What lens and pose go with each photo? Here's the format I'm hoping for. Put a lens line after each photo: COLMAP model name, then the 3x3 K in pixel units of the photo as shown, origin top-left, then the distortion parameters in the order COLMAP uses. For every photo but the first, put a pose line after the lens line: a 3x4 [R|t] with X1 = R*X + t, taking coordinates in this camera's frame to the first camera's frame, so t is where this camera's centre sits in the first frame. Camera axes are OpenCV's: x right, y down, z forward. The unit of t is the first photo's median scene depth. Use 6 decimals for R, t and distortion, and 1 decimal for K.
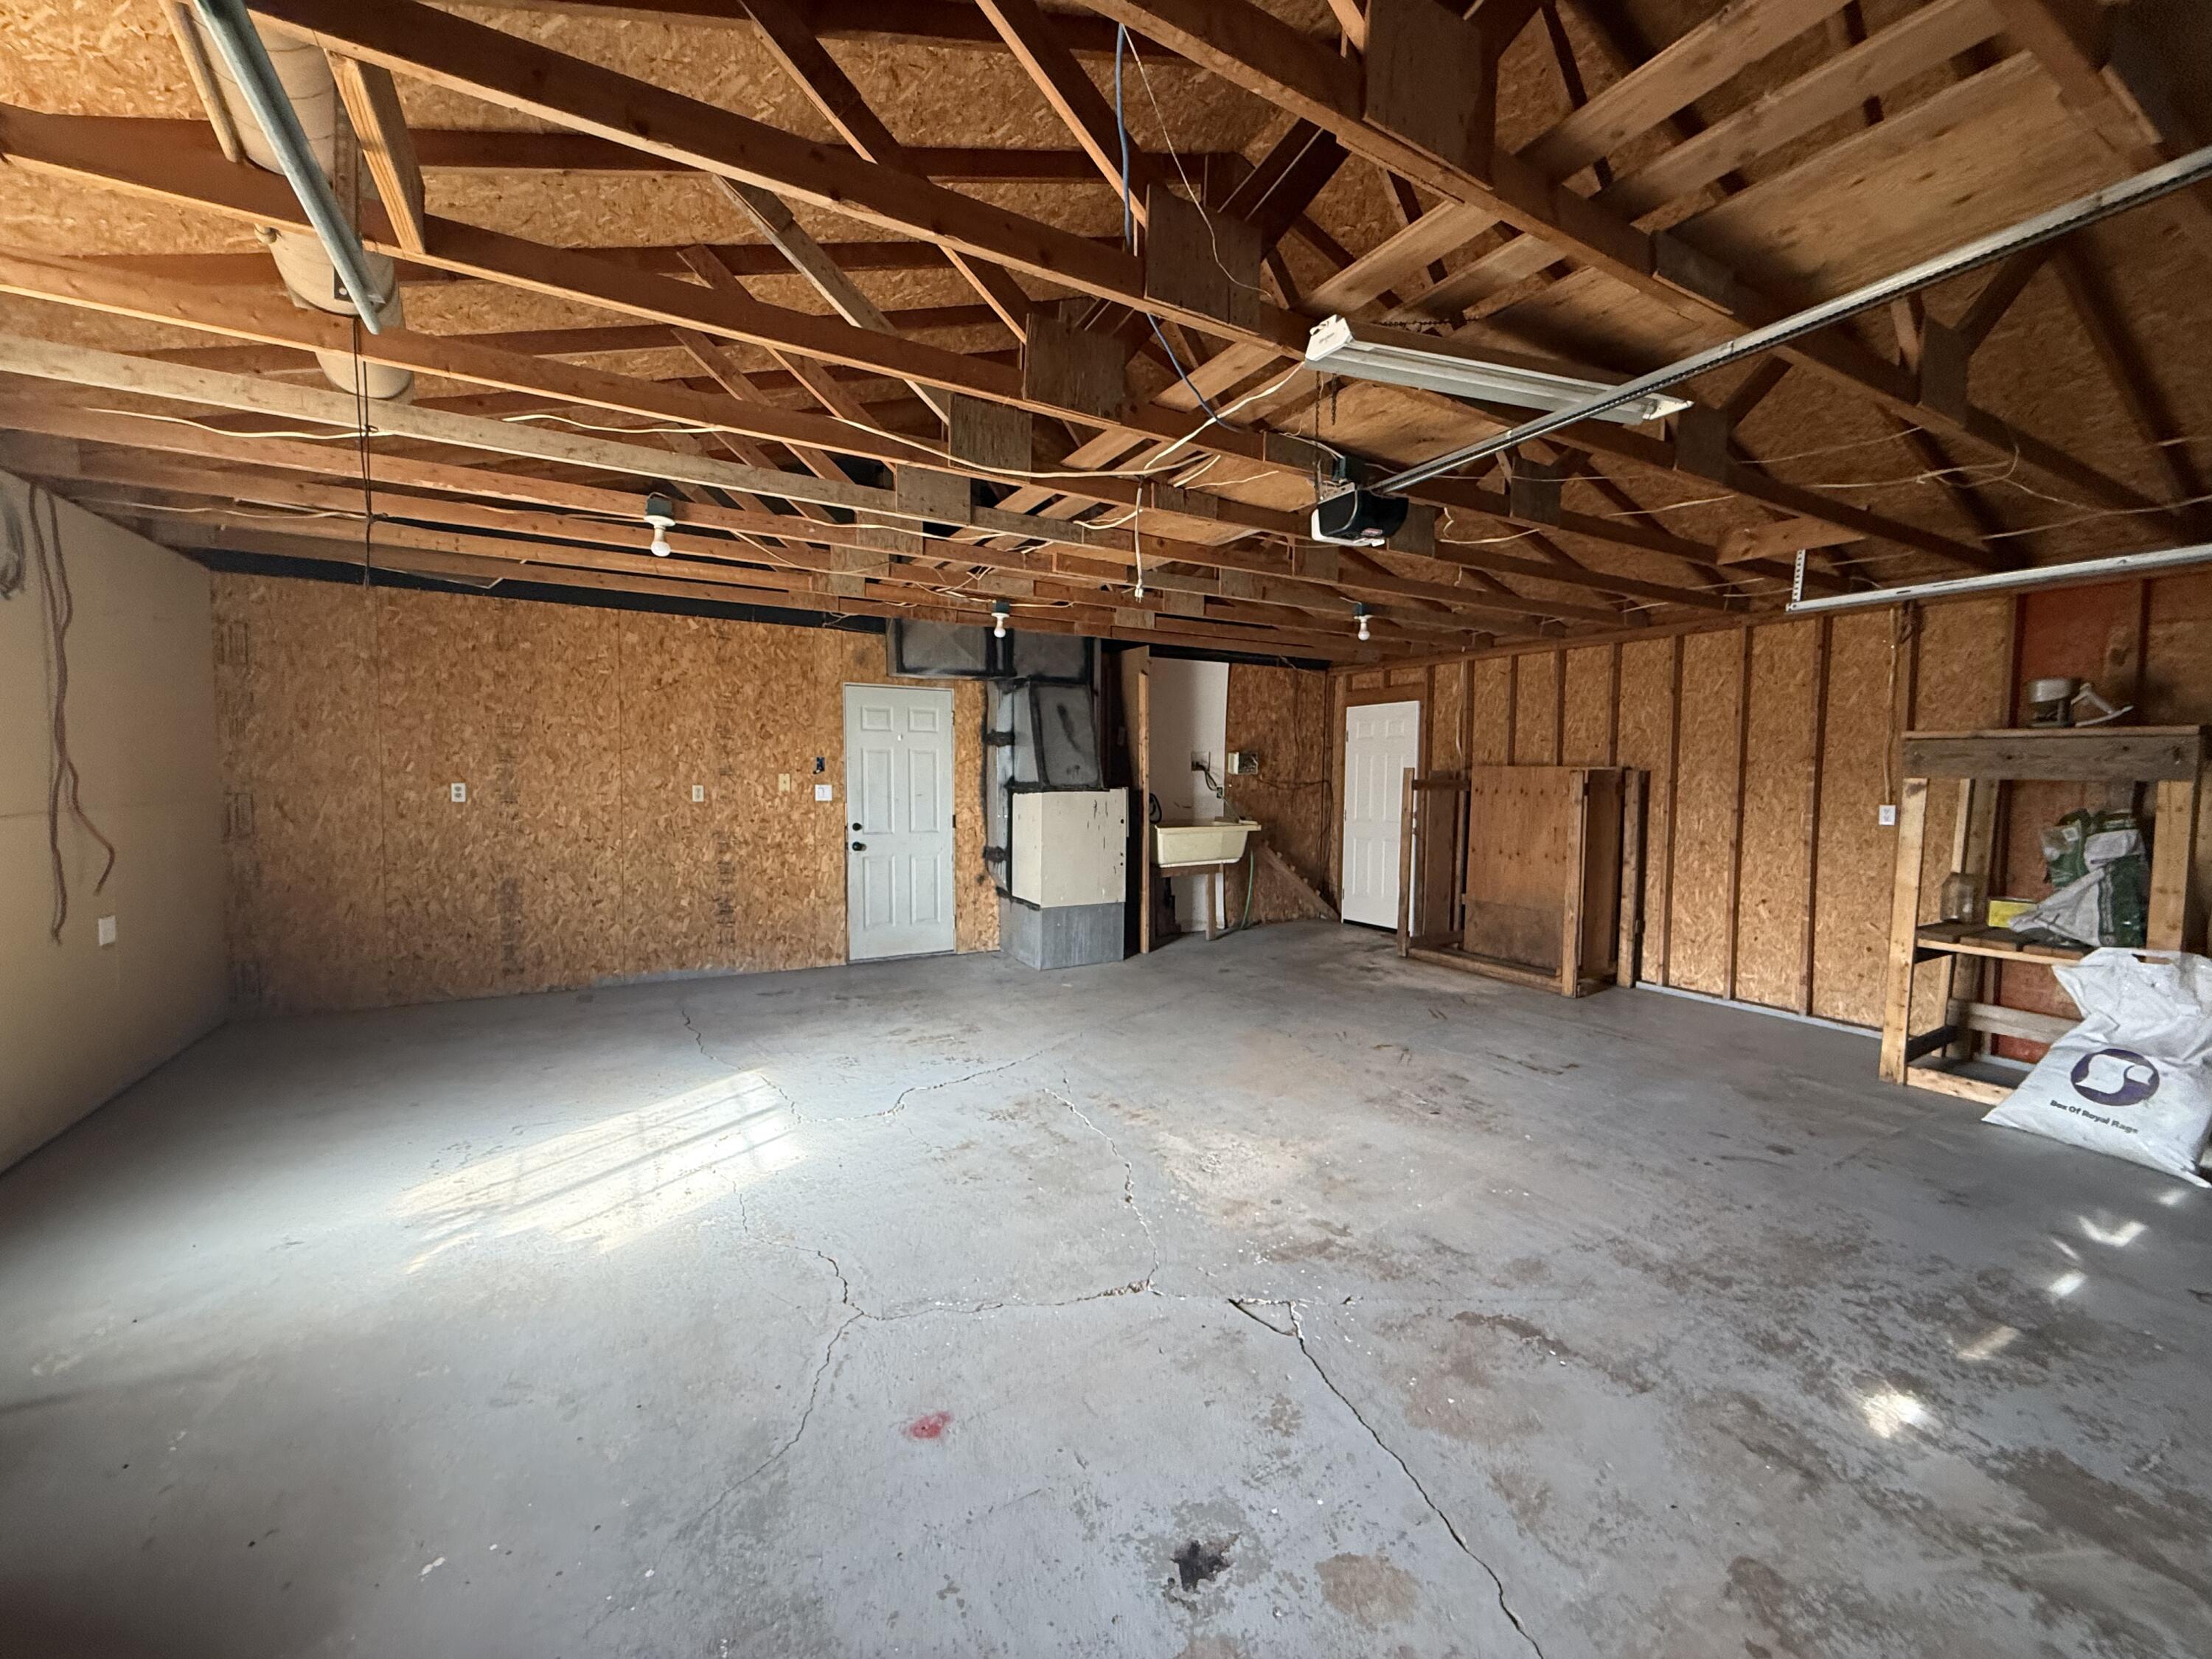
lens RADIAL K [[881.6, 0, 1101.0], [0, 881.6, 829.8], [0, 0, 1]] dist [0.001092, -0.000116]
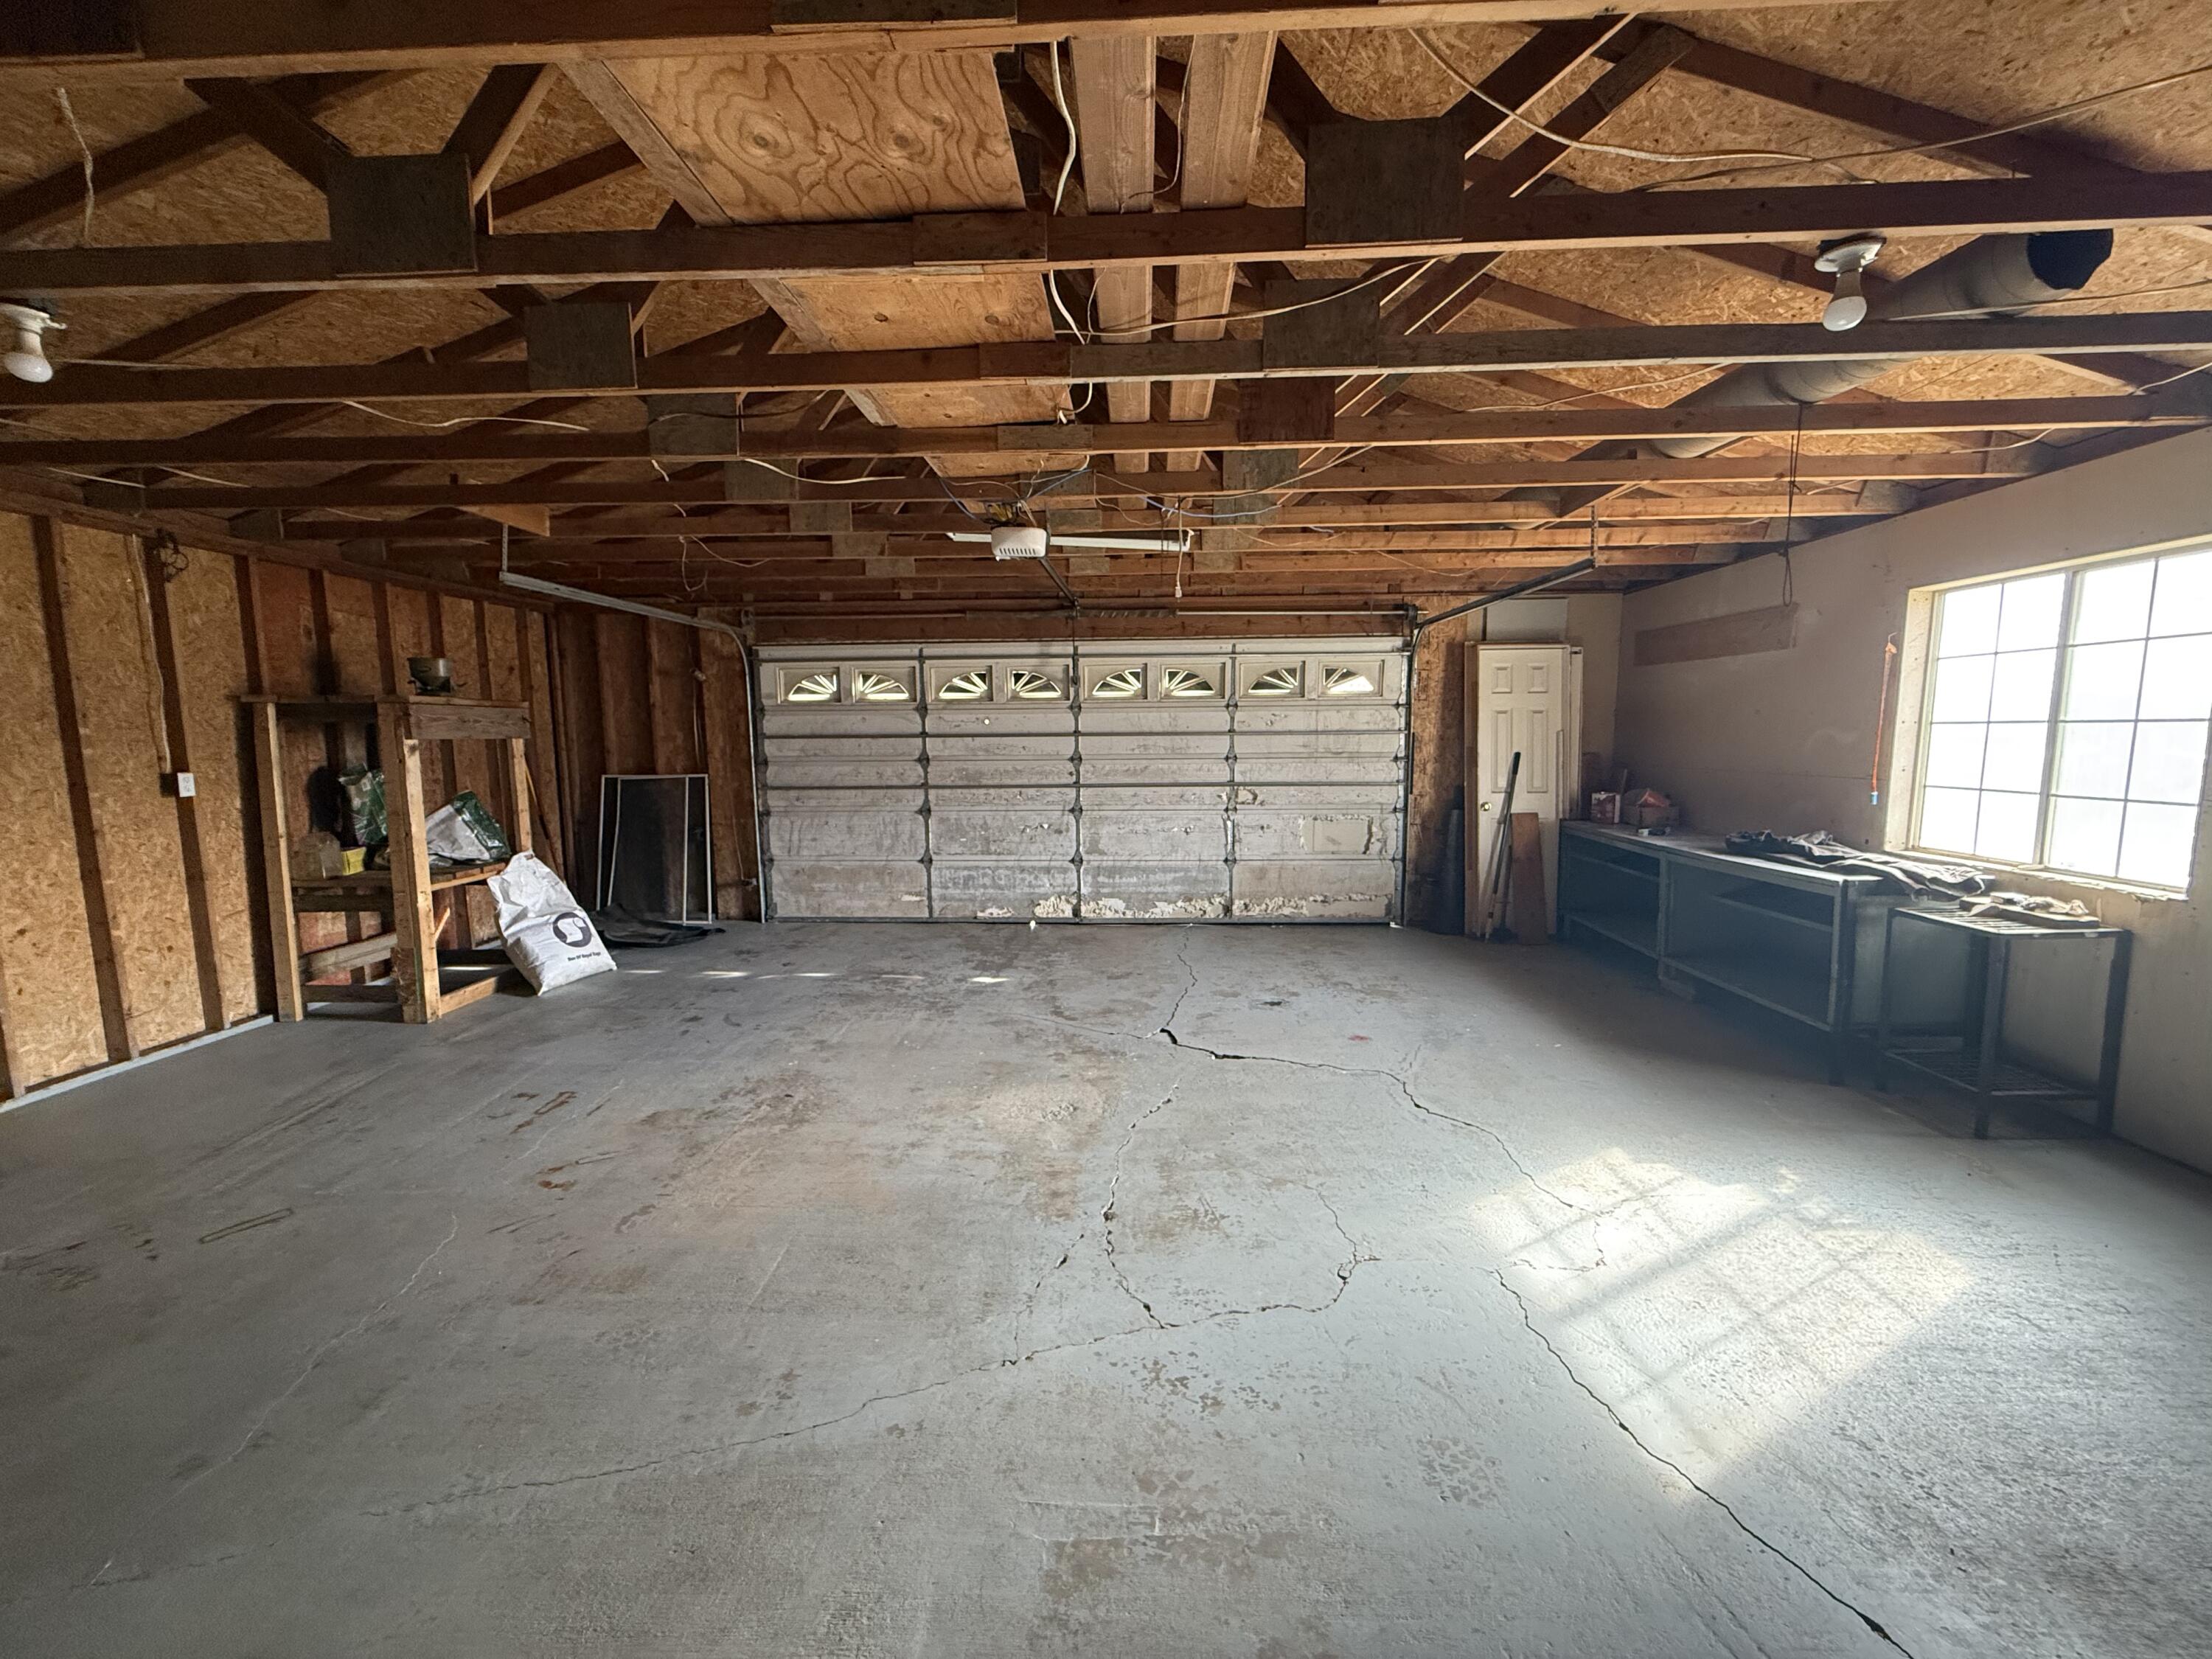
lens RADIAL K [[881.6, 0, 1101.0], [0, 881.6, 829.8], [0, 0, 1]] dist [0.001092, -0.000116]
pose [[-0.847014, -0.066251, 0.527426, -0.458871], [0.031737, 0.984130, 0.174587, -0.139180], [-0.530623, 0.164616, -0.831469, 1.829910]]
